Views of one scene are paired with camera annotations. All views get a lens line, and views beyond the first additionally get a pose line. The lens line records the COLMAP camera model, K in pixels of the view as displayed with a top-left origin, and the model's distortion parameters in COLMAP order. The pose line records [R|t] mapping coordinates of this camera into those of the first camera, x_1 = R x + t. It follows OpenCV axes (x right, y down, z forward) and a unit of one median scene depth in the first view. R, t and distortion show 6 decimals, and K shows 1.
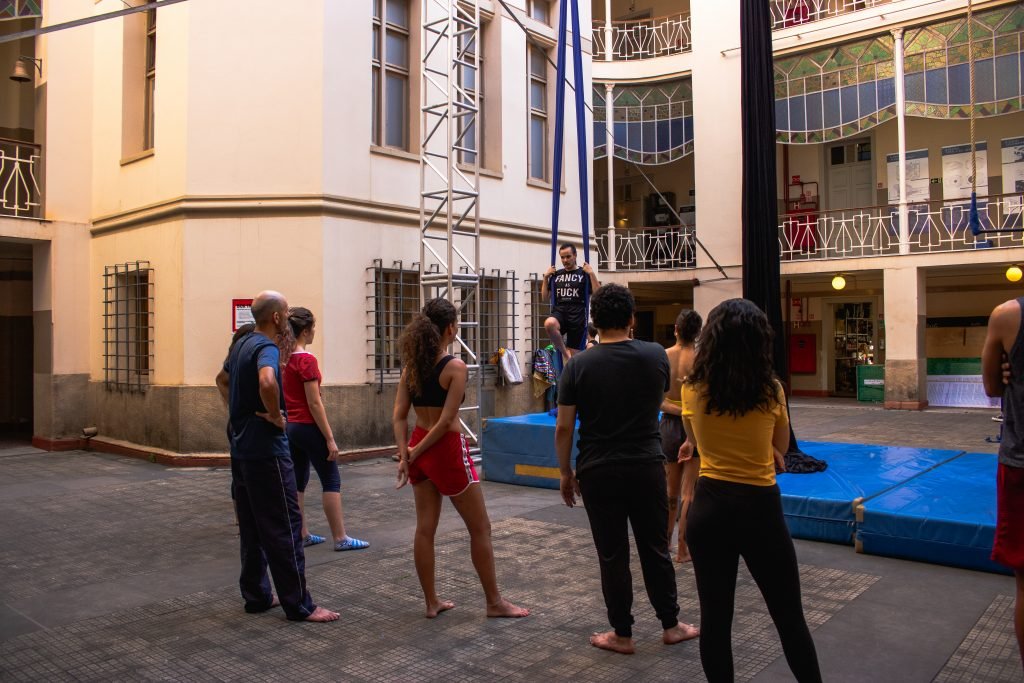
lens RADIAL K [[846.2, 0, 512.0], [0, 846.2, 341.5], [0, 0, 1]] dist [-0.144653, 0.107593]
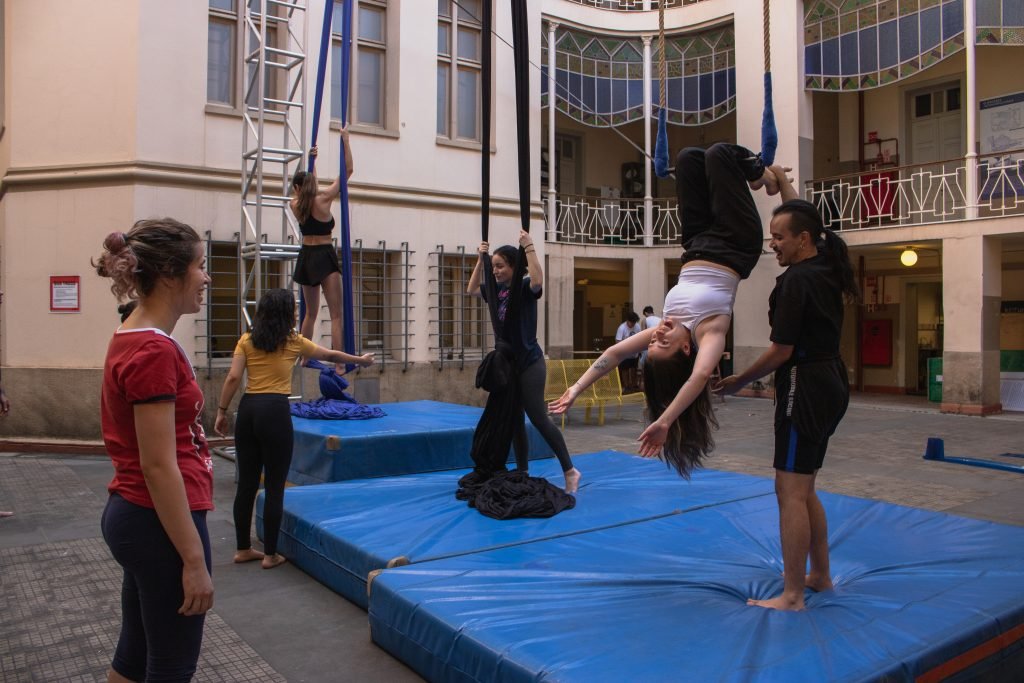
lens RADIAL K [[846.2, 0, 512.0], [0, 846.2, 341.5], [0, 0, 1]] dist [-0.144653, 0.107593]
pose [[0.974194, 0.012580, -0.225363, 0.215962], [-0.008608, 0.999790, 0.018598, 0.001082], [0.225550, -0.016178, 0.974097, 0.122484]]
